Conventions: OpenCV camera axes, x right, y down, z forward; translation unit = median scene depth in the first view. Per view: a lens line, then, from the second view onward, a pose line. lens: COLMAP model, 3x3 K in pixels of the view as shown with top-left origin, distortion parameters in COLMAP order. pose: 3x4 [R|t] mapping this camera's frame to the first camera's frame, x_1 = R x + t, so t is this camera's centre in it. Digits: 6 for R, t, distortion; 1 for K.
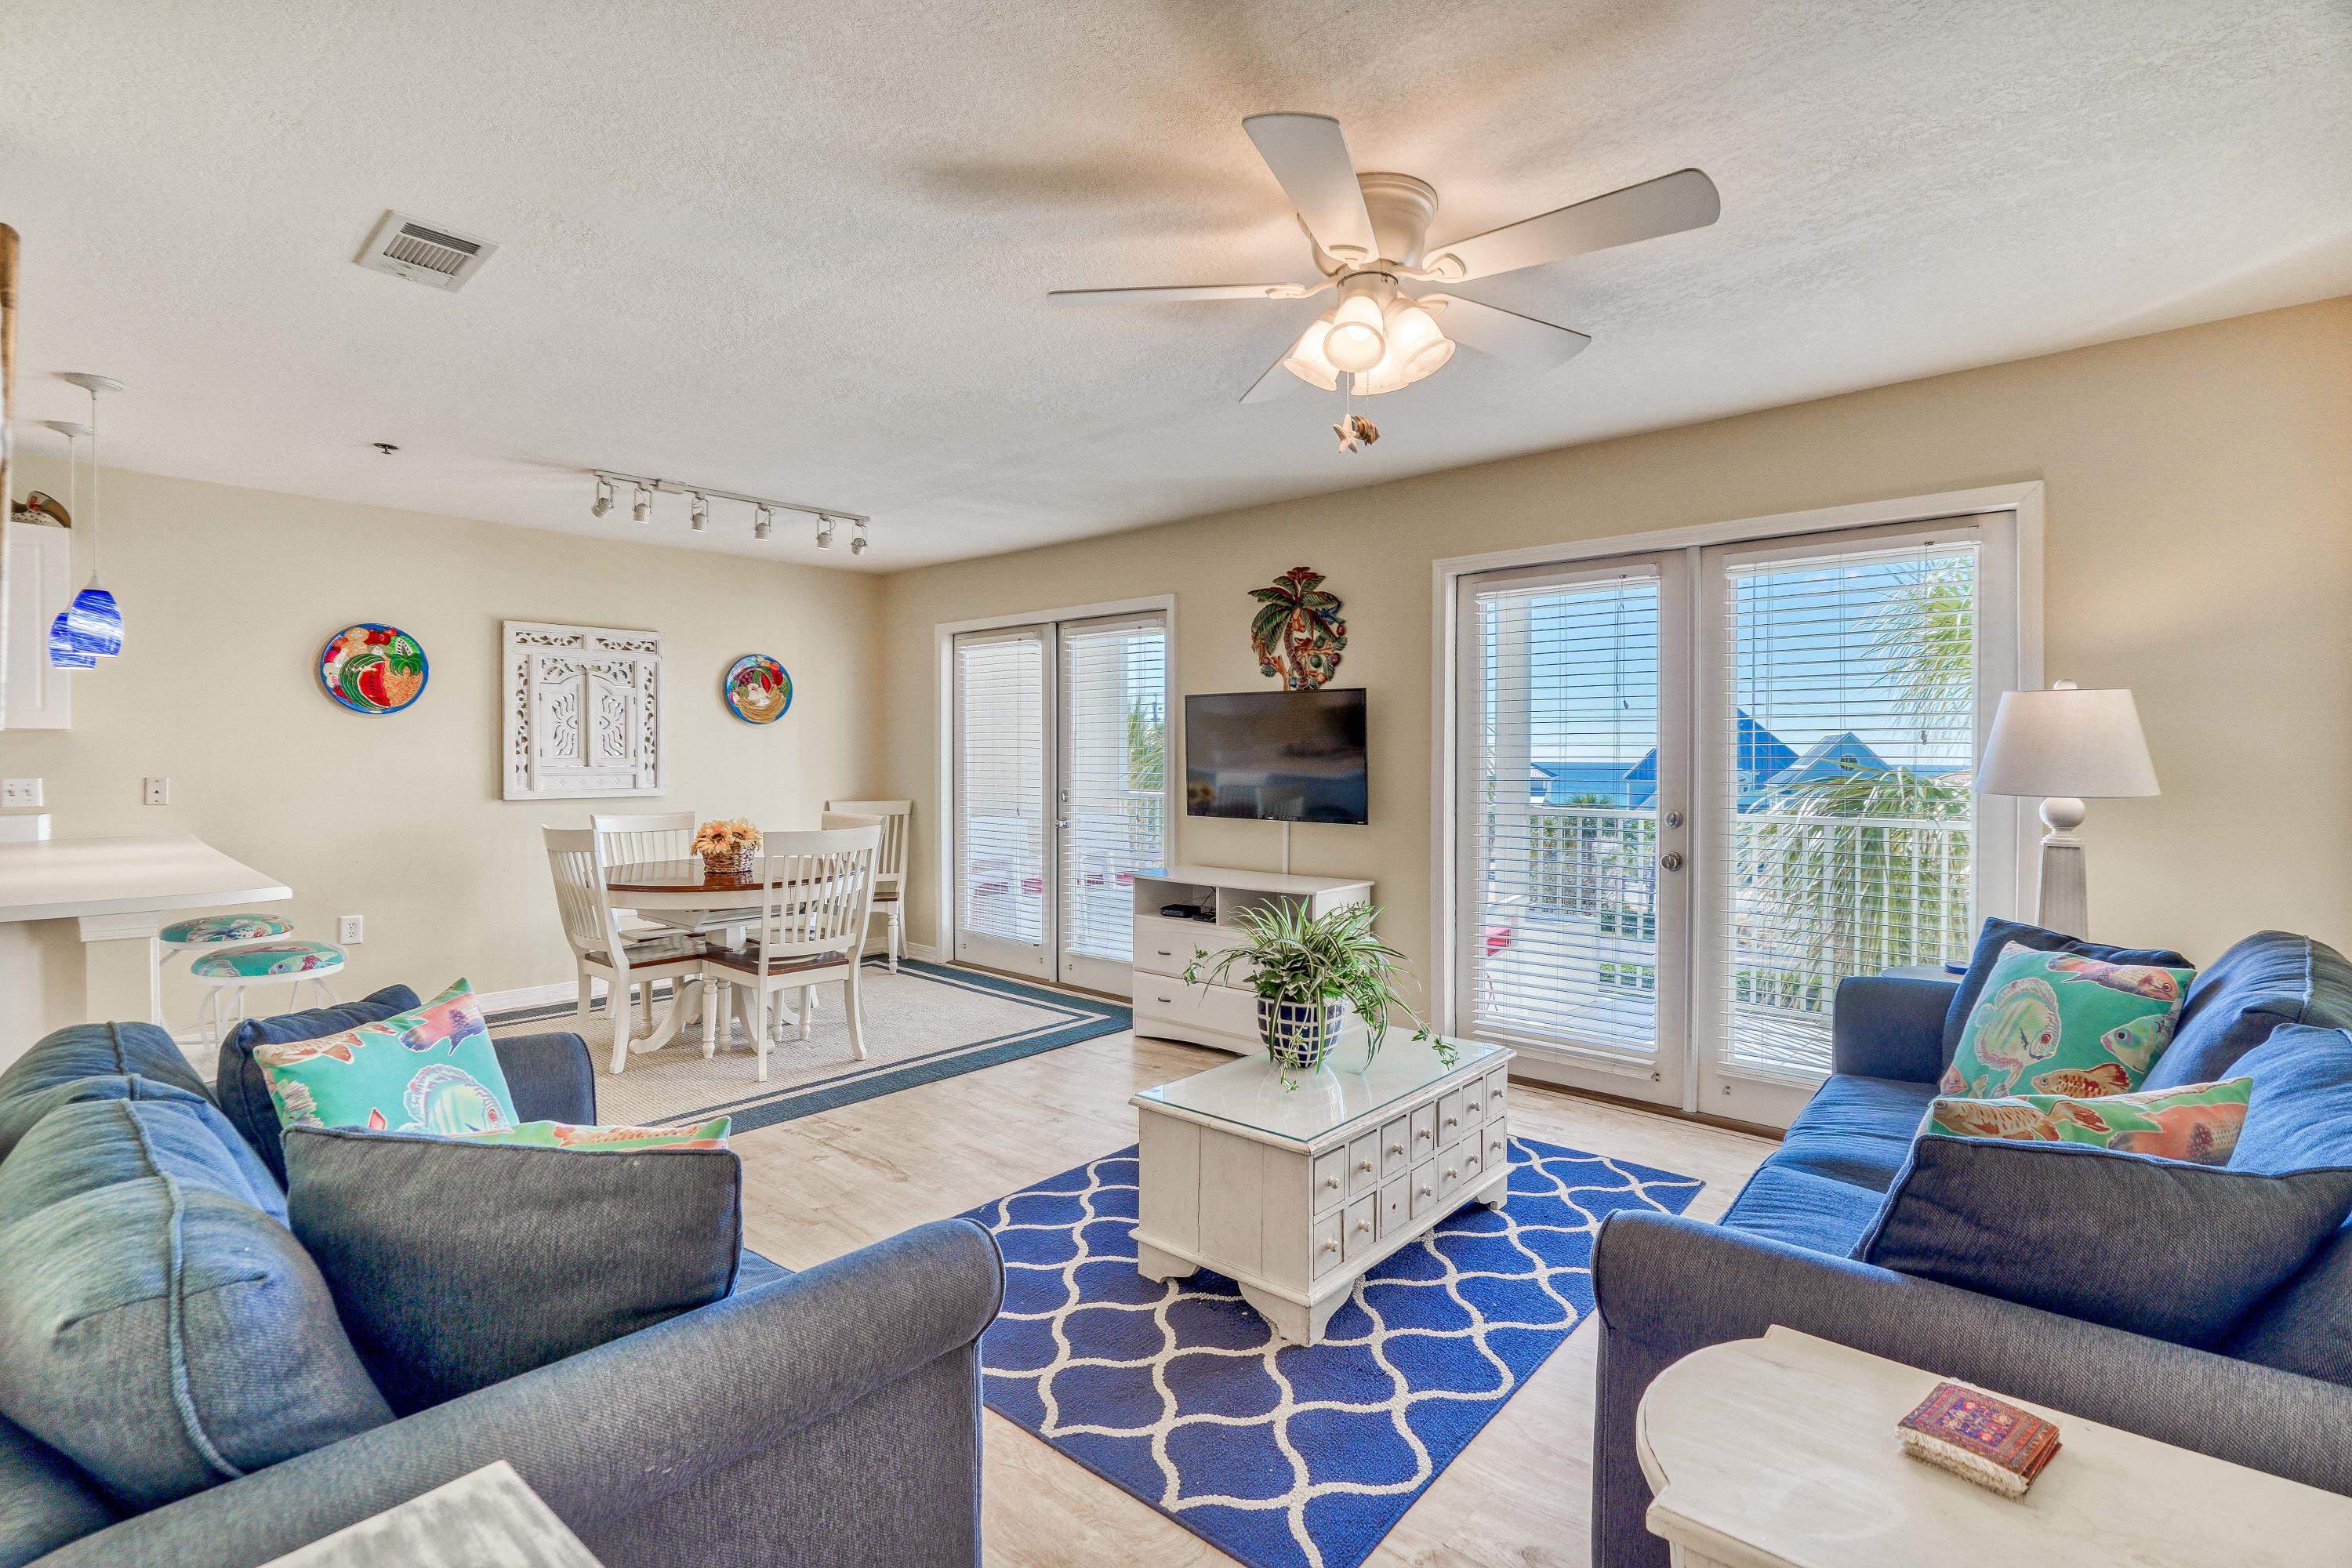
lens RADIAL K [[1093.1, 0, 1195.2], [0, 1093.1, 769.1], [0, 0, 1]] dist [-0.021328, 0.009259]
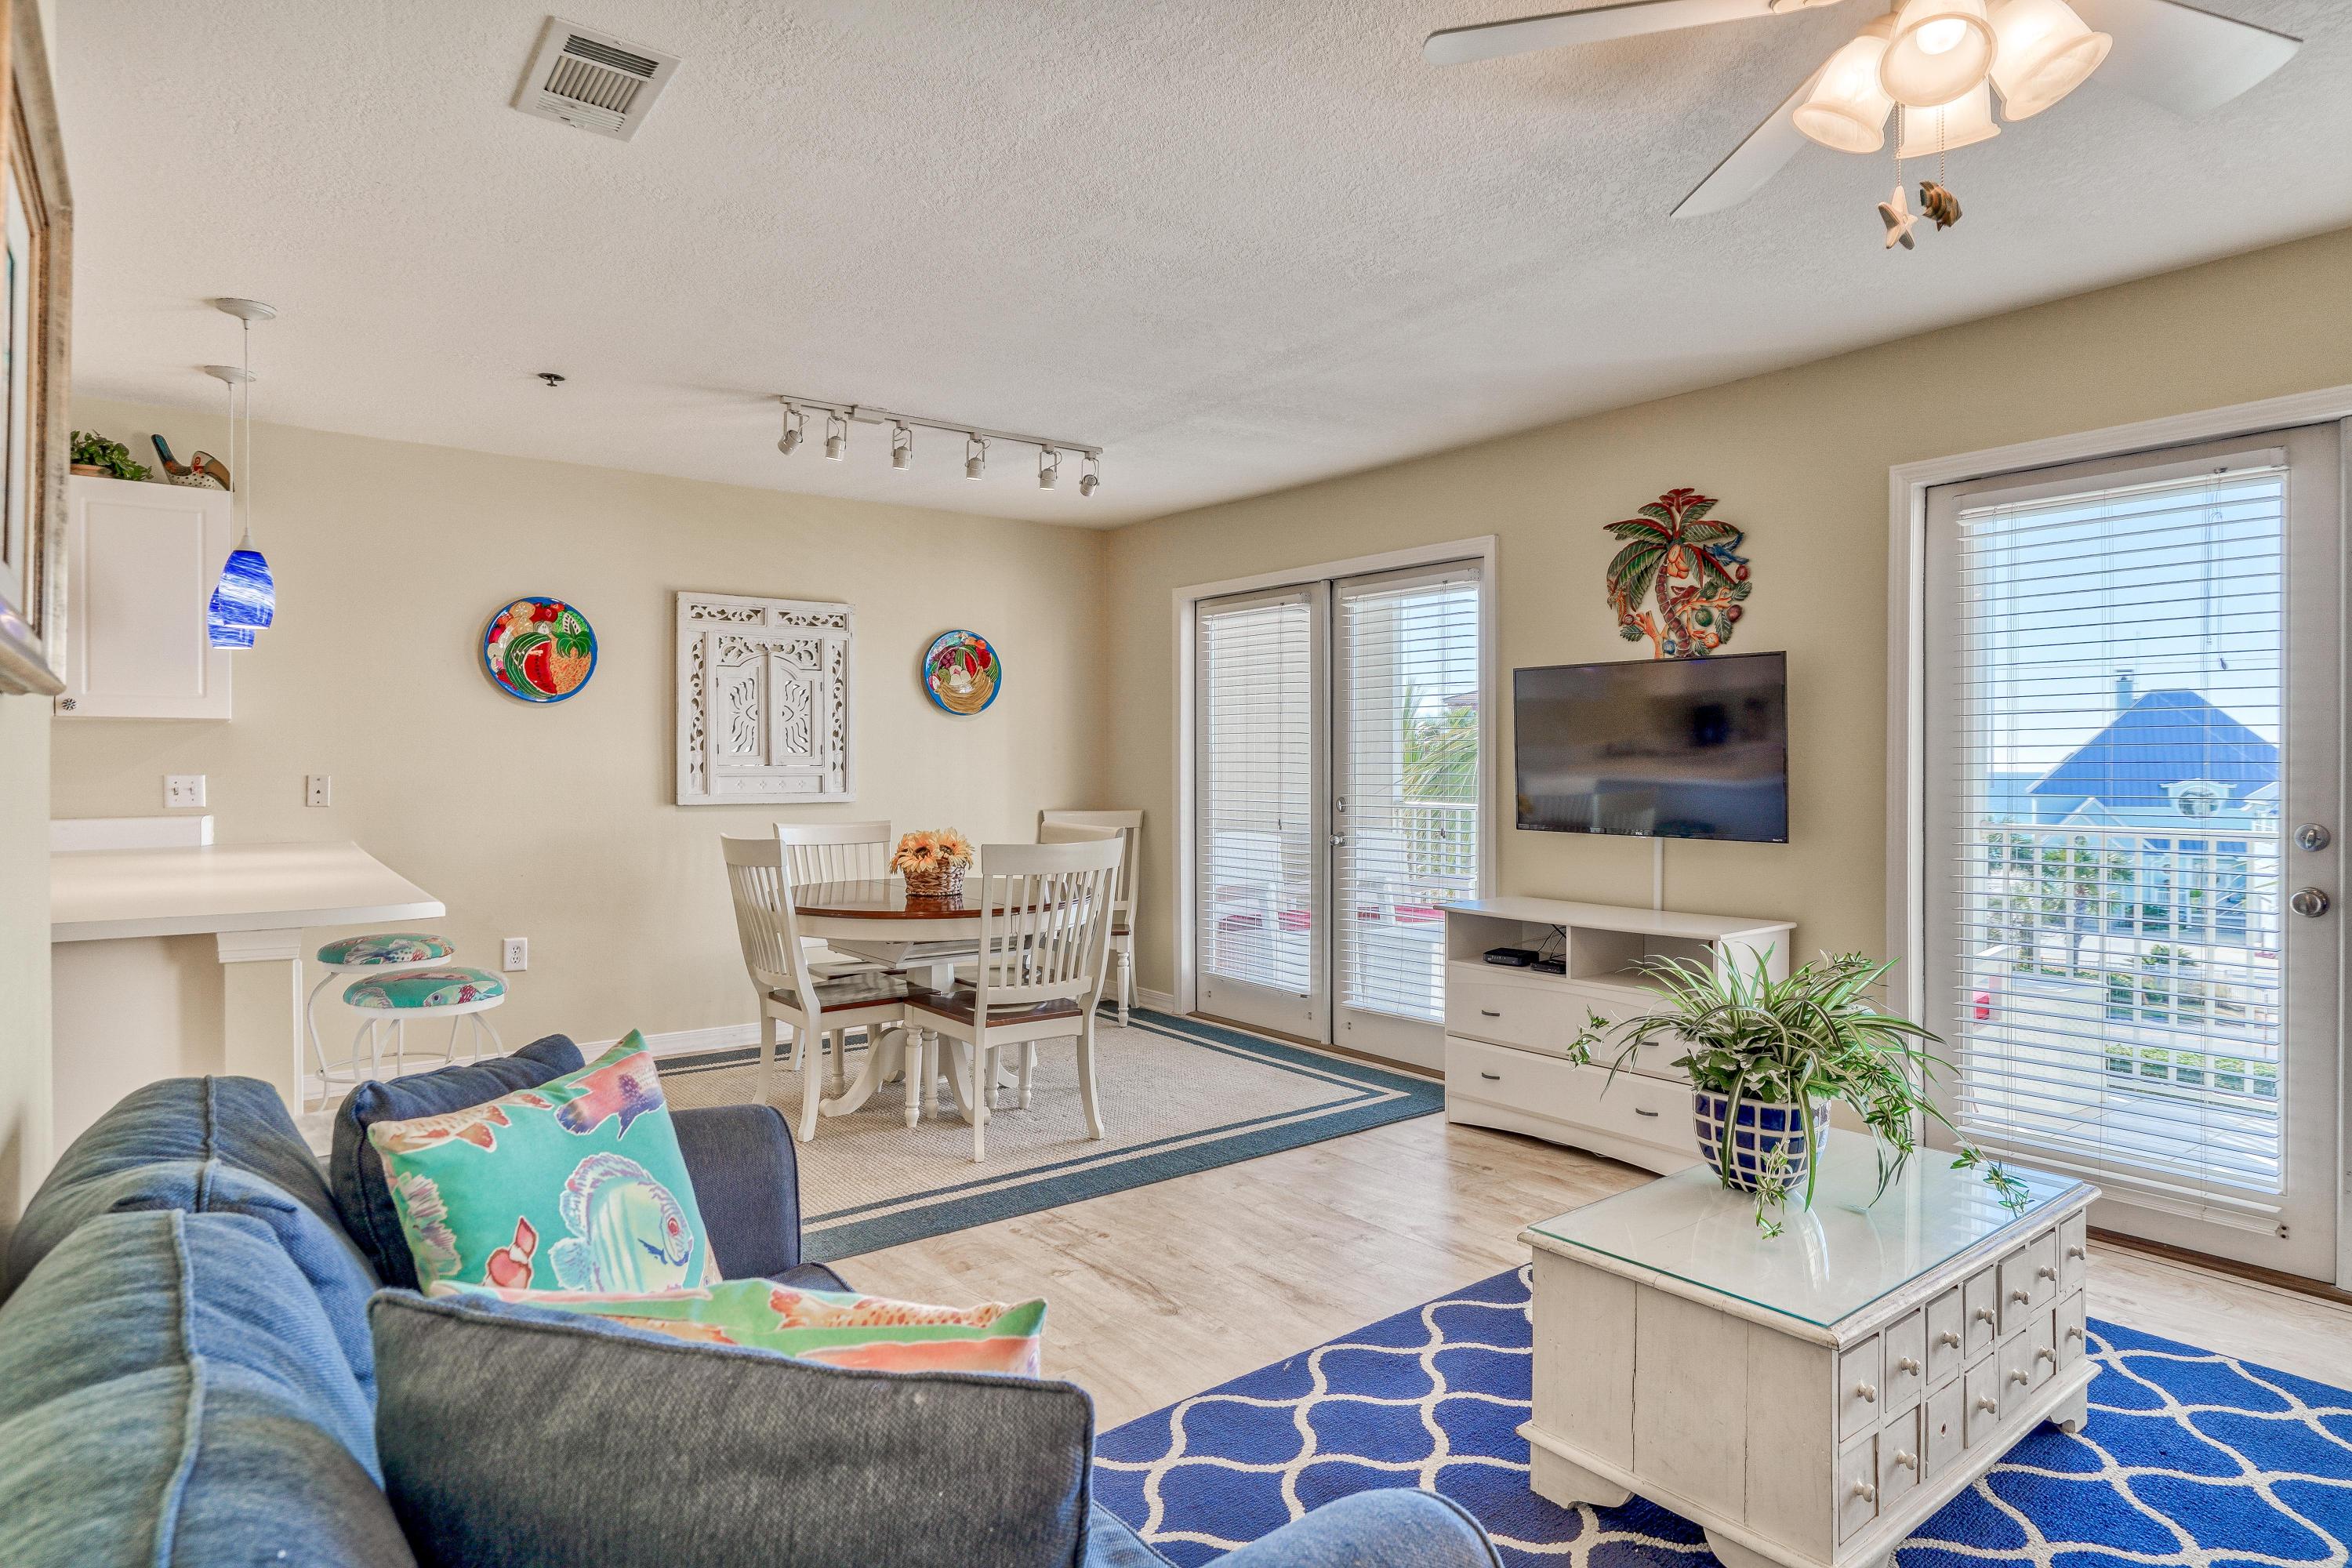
lens RADIAL K [[1320.5, 0, 1195.7], [0, 1320.5, 779.7], [0, 0, 1]] dist [-0.024642, 0.017951]
pose [[0.982155, 0.001268, -0.188069, -0.058147], [-0.001390, 0.999999, -0.000516, 0.010191], [0.188068, 0.000768, 0.982156, 0.084489]]
